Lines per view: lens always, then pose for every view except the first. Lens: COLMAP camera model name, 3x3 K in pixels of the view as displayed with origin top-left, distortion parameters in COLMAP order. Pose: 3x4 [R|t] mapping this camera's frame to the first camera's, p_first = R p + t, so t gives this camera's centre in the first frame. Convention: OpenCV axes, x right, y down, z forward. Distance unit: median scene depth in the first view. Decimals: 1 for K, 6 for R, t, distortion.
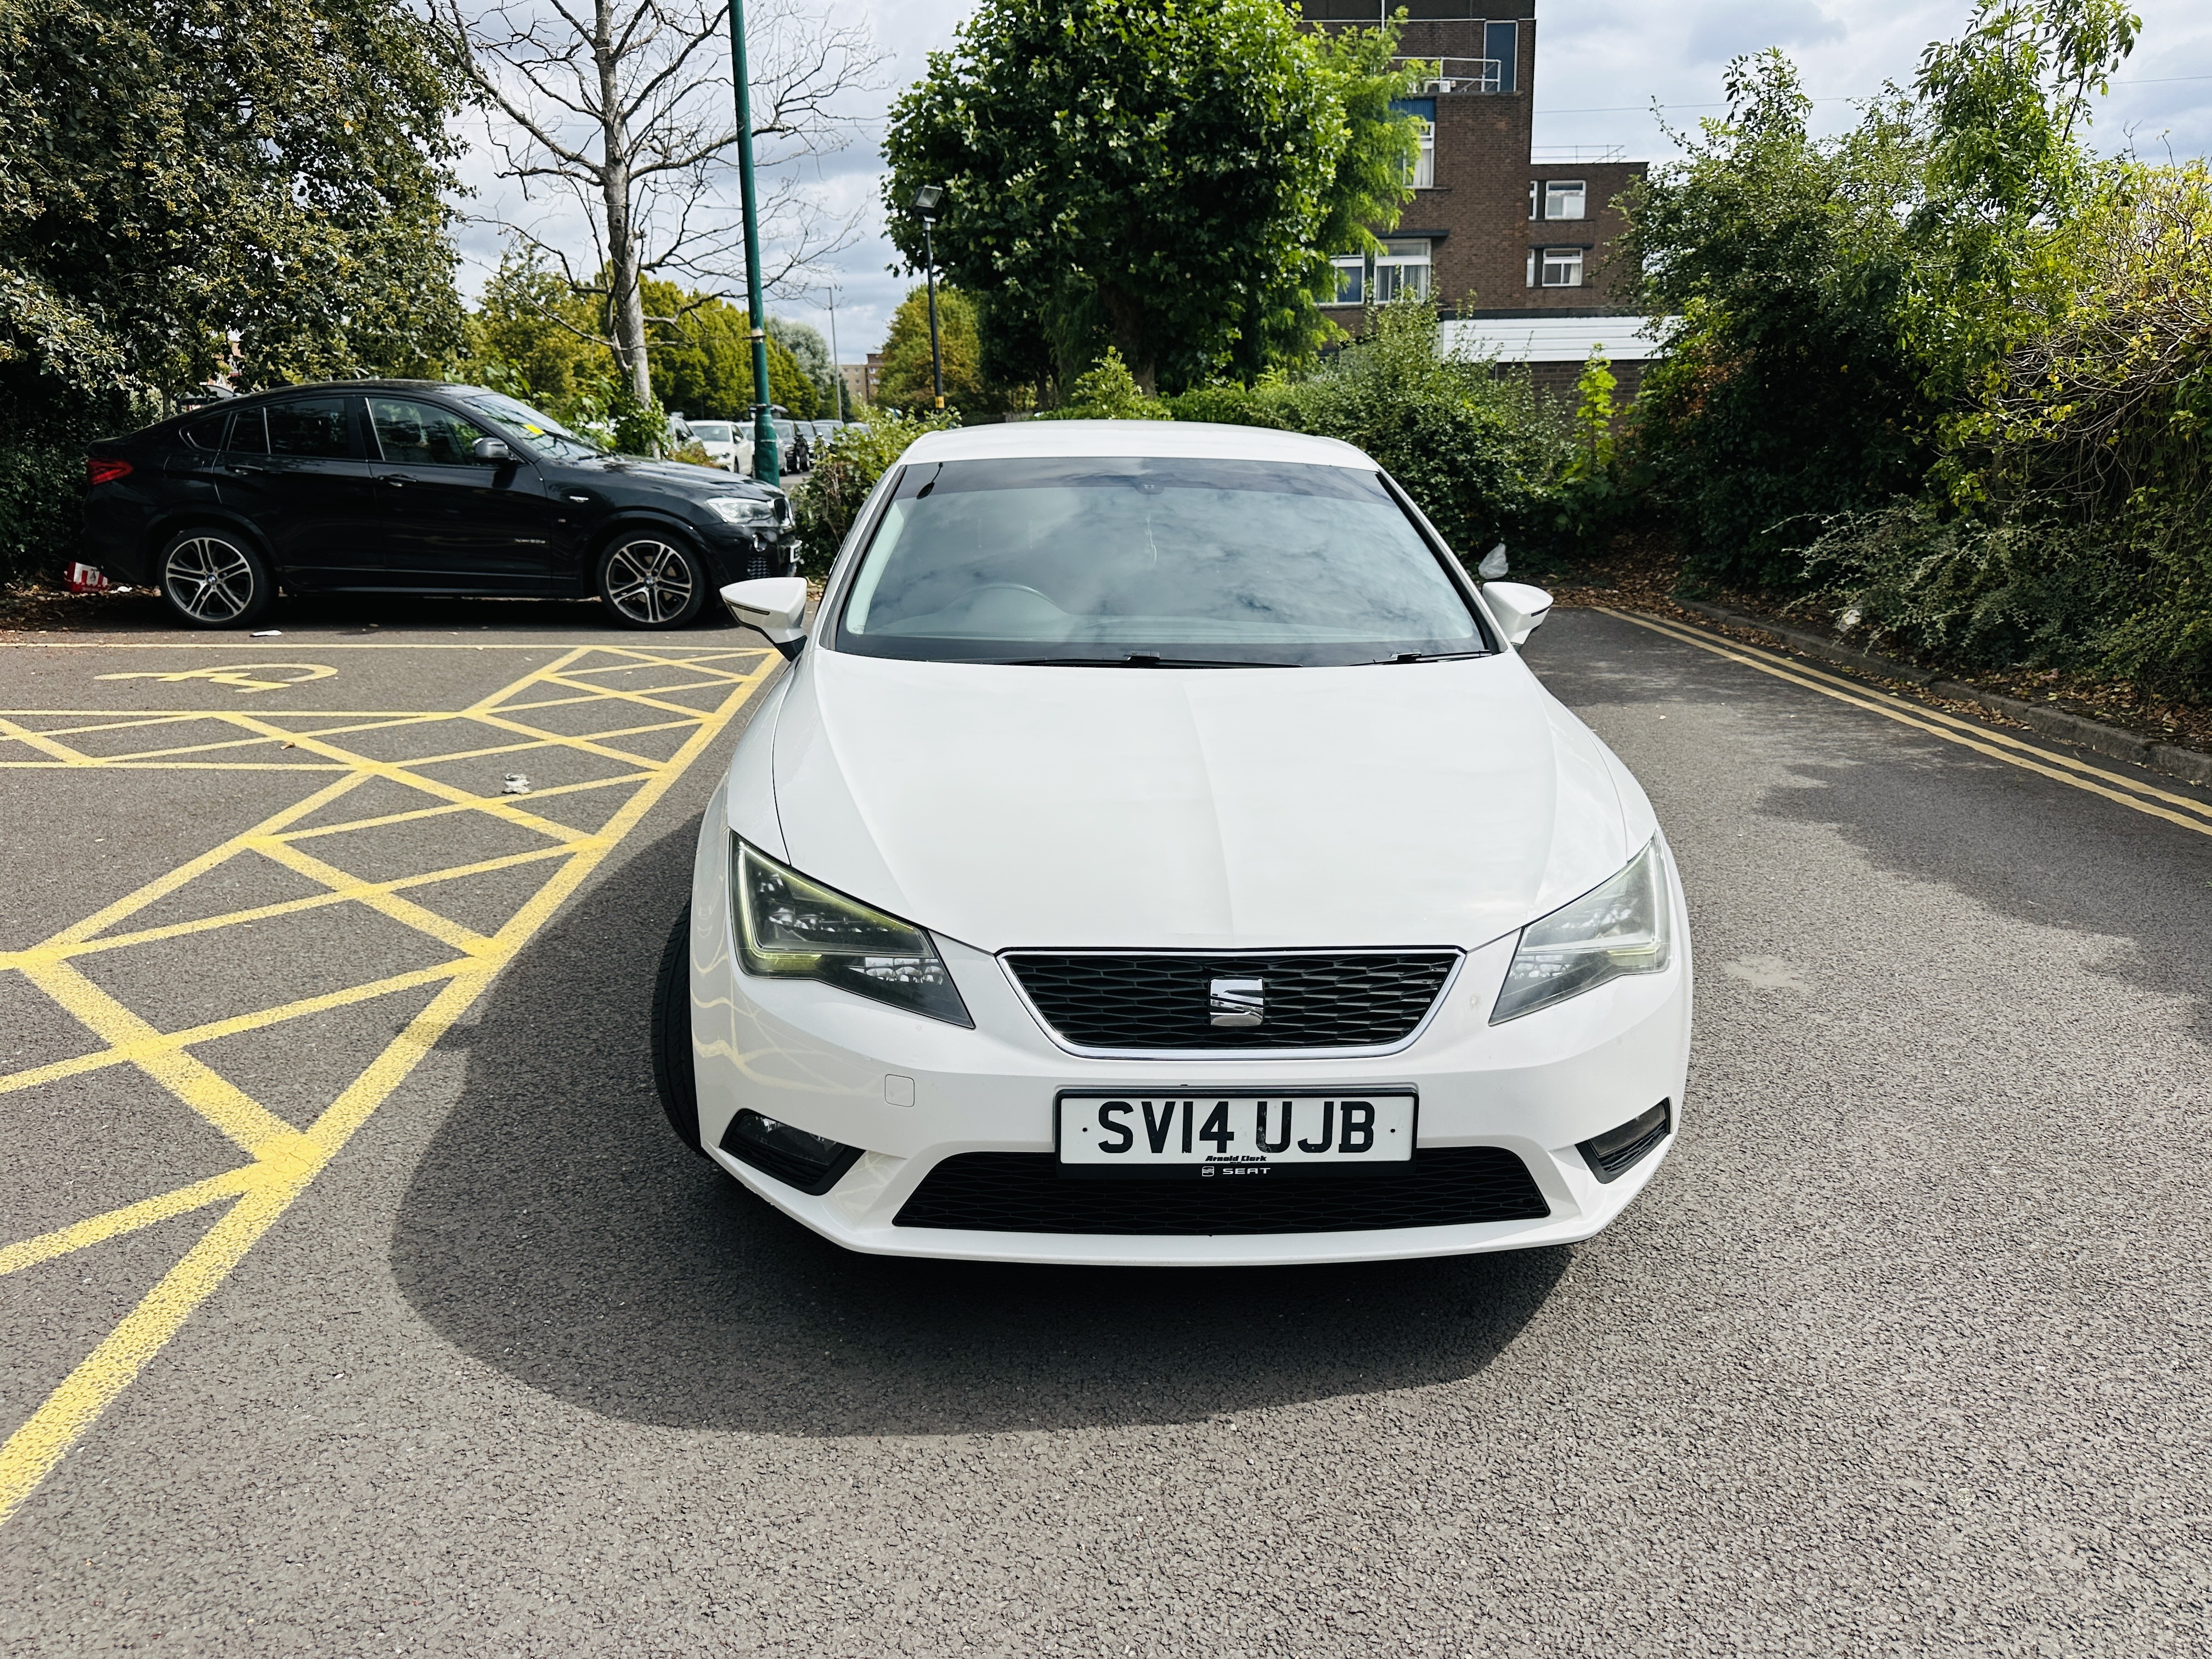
lens RADIAL K [[1567.1, 0, 1106.0], [0, 1567.1, 829.5], [0, 0, 1]] dist [0.018637, -0.026158]
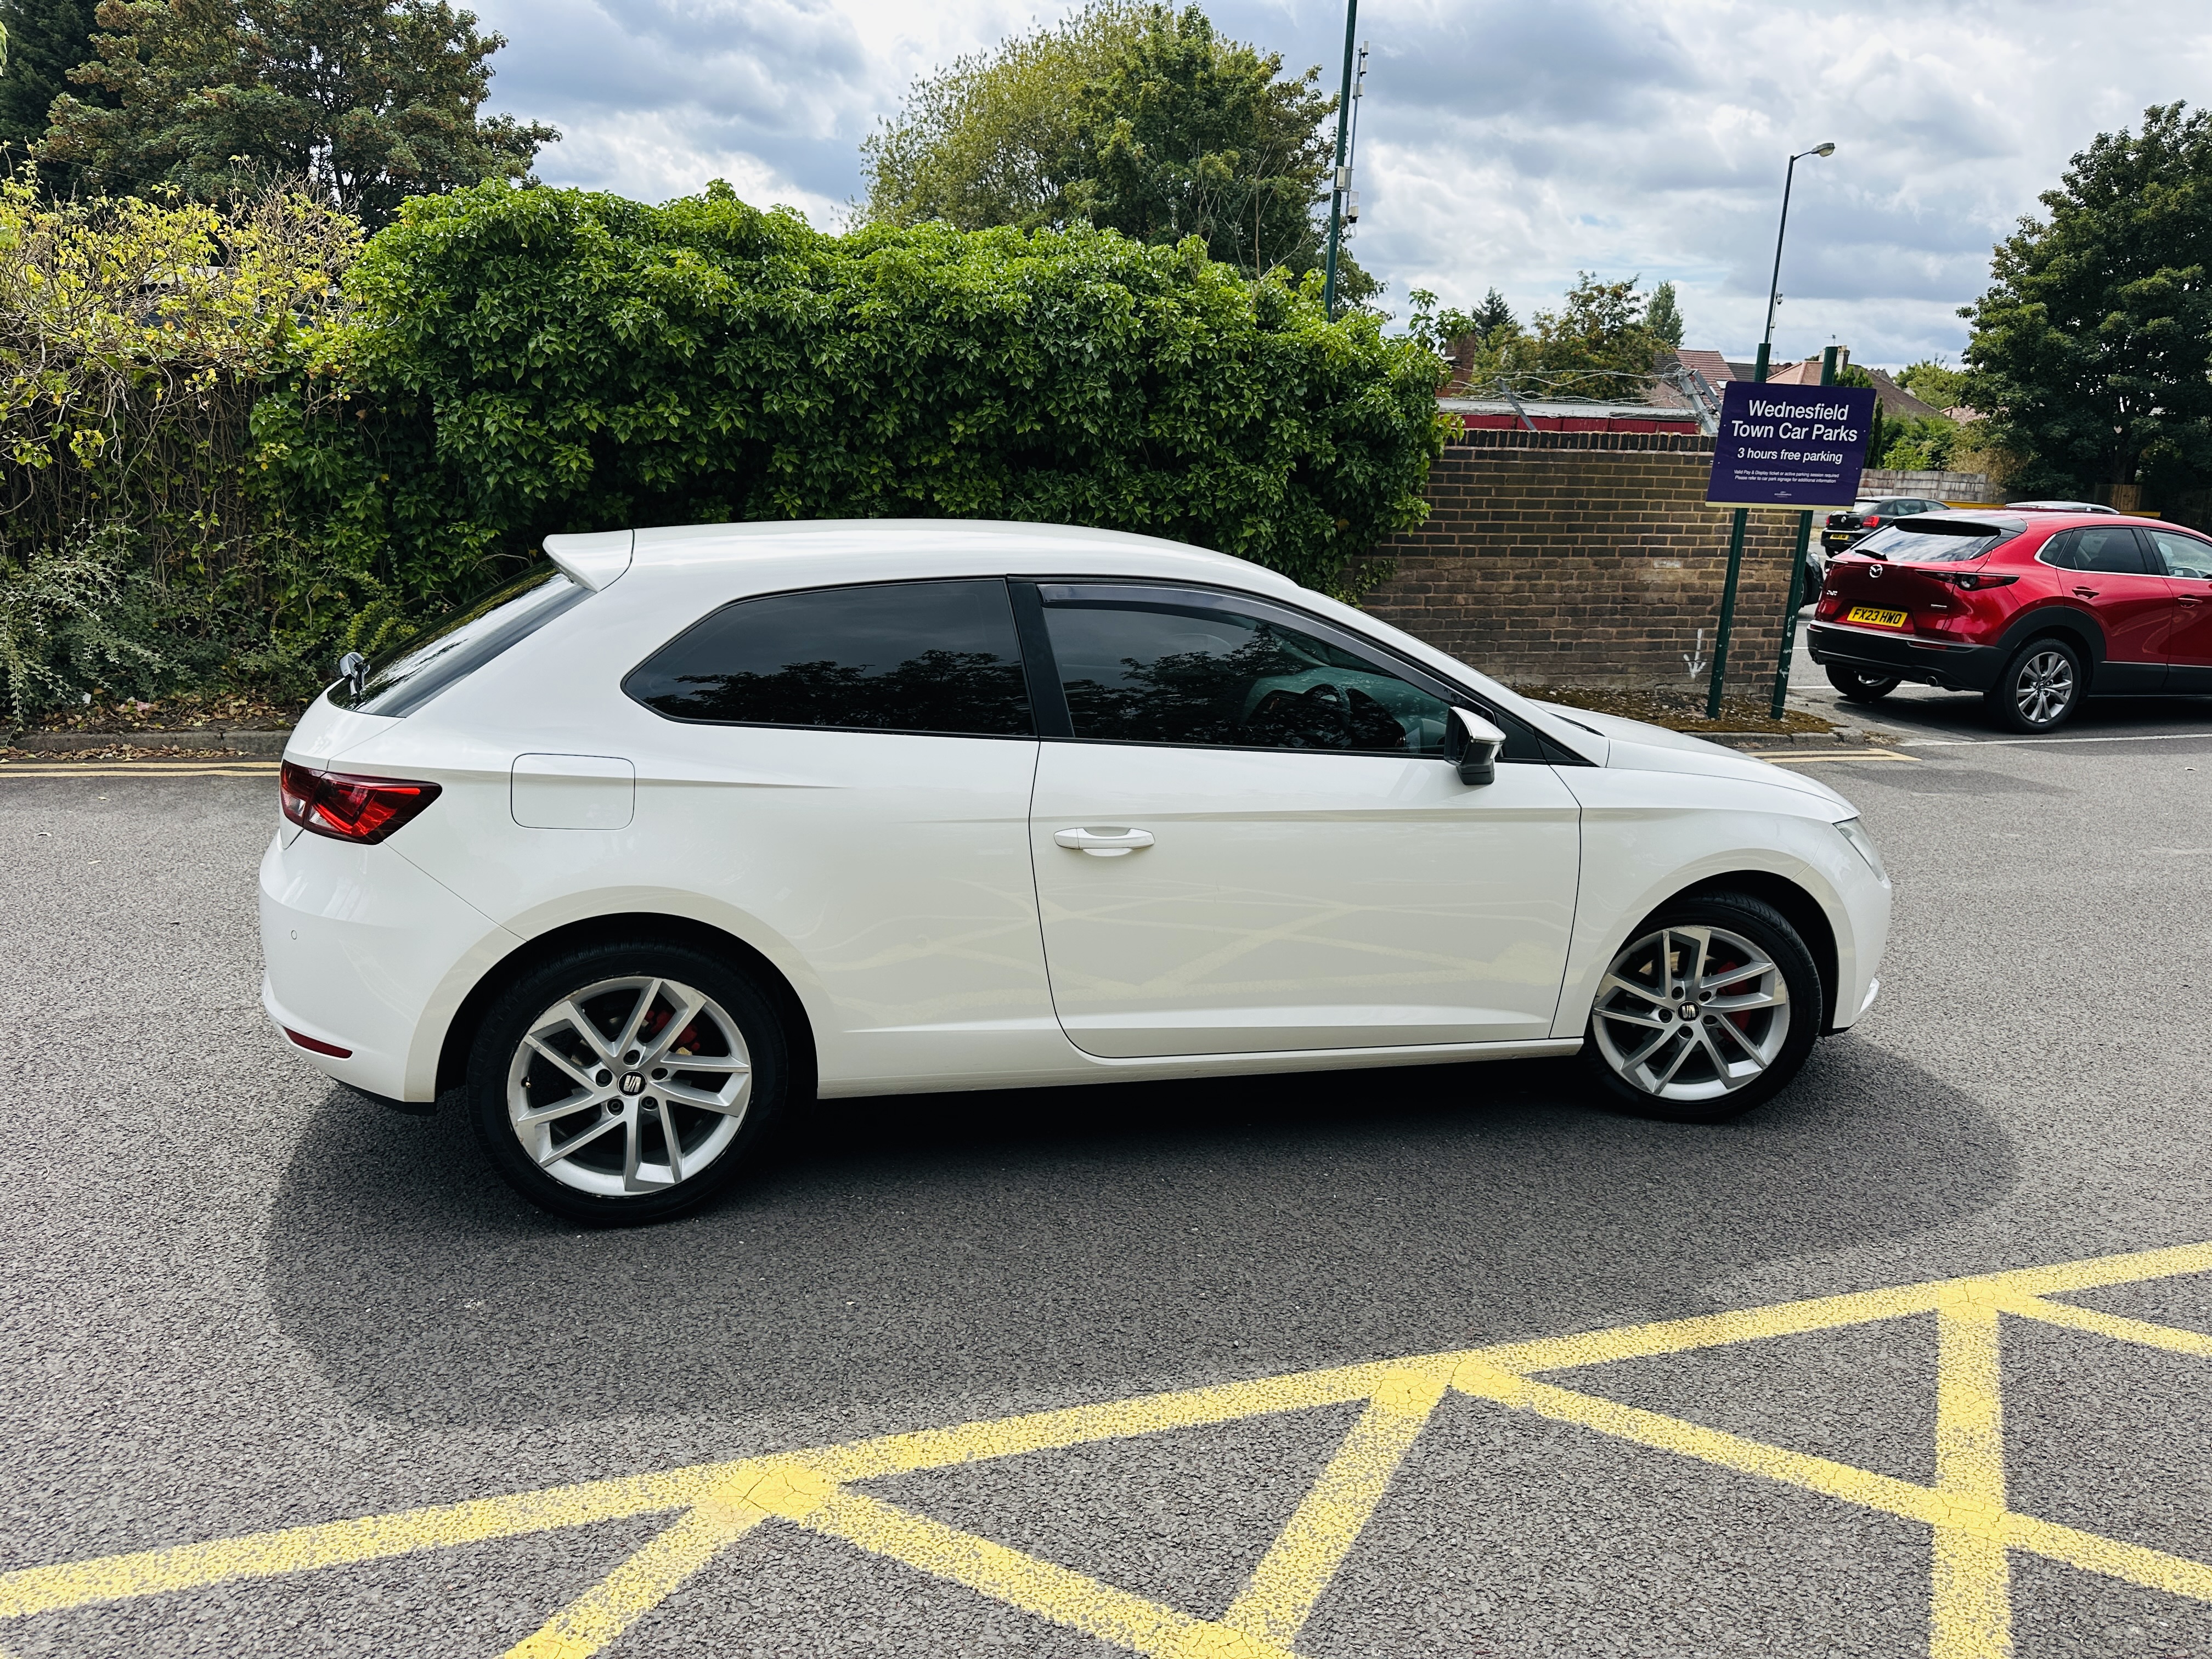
lens RADIAL K [[1617.9, 0, 1106.0], [0, 1617.9, 829.5], [0, 0, 1]] dist [0.044671, -0.056504]
pose [[-0.256272, -0.226279, 0.939746, -1.183193], [0.197375, 0.939479, 0.280040, -0.441212], [-0.946239, 0.257249, -0.196100, 1.508419]]
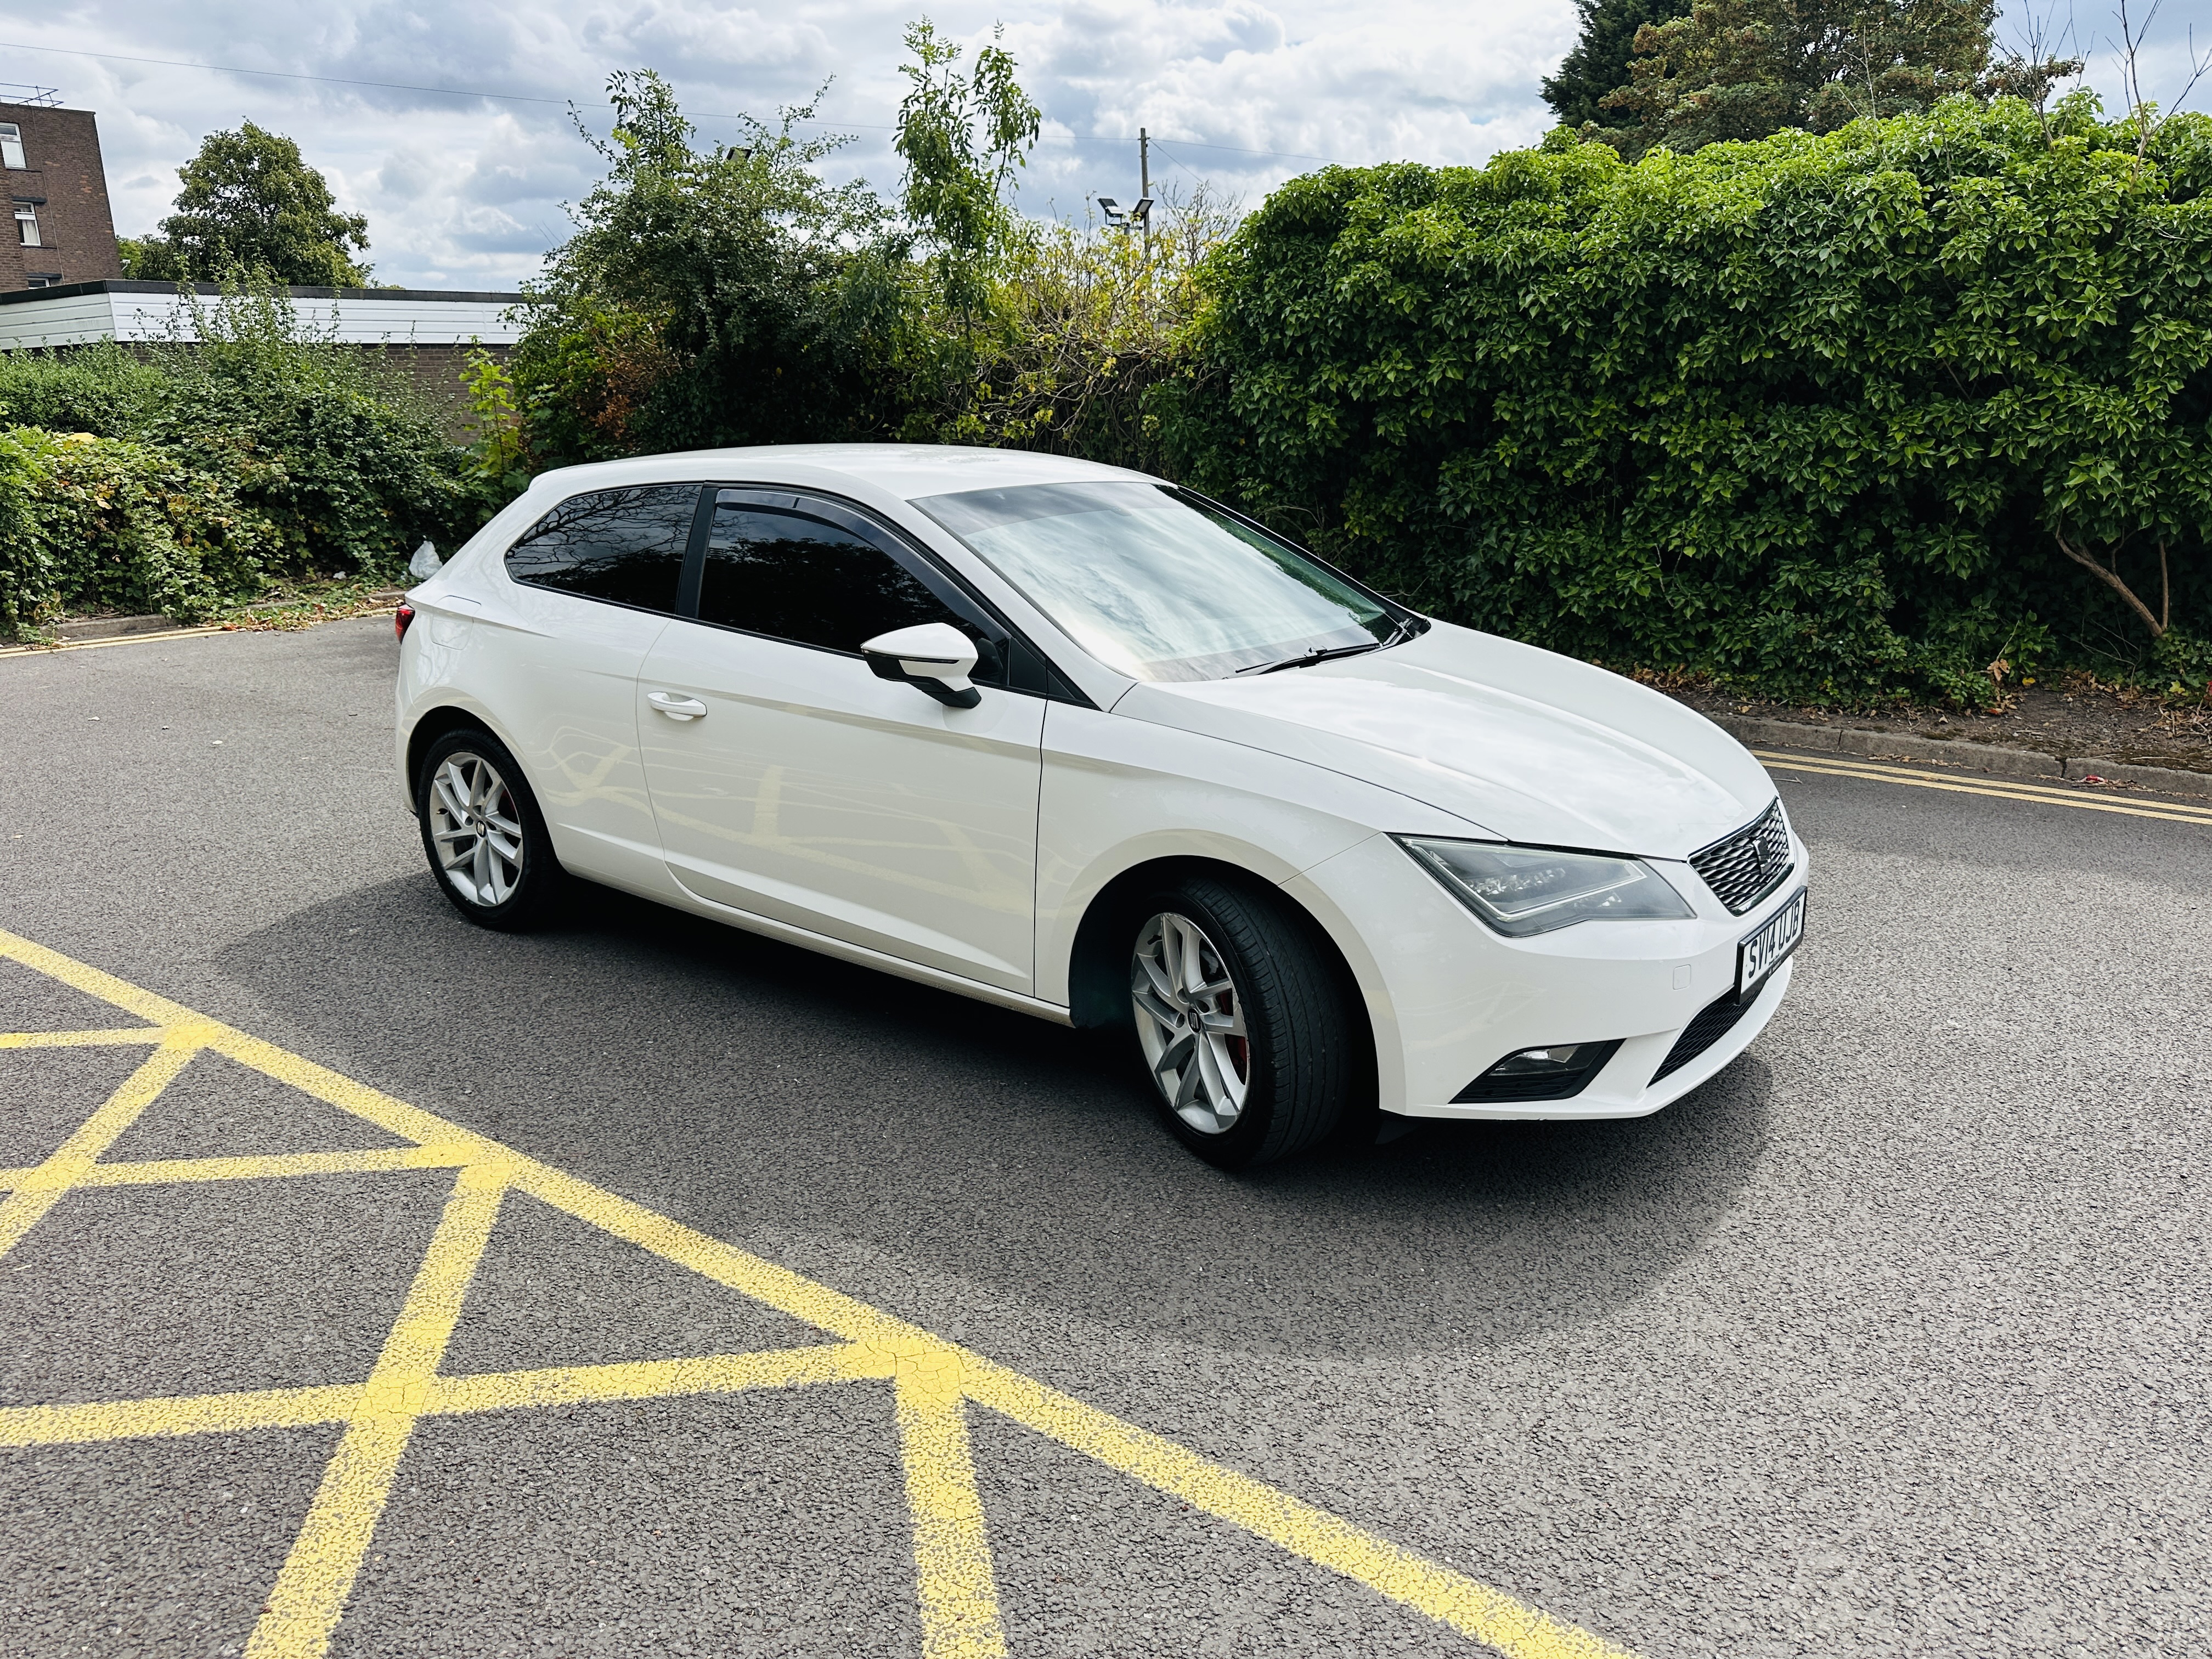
lens RADIAL K [[1587.1, 0, 1064.4], [0, 1587.1, 822.3], [0, 0, 1]] dist [0.035013, -0.055685]
pose [[0.640394, -0.197843, 0.742128, -0.945365], [0.192702, 0.976735, 0.094101, -0.123099], [-0.743479, 0.082748, 0.663620, 0.317367]]
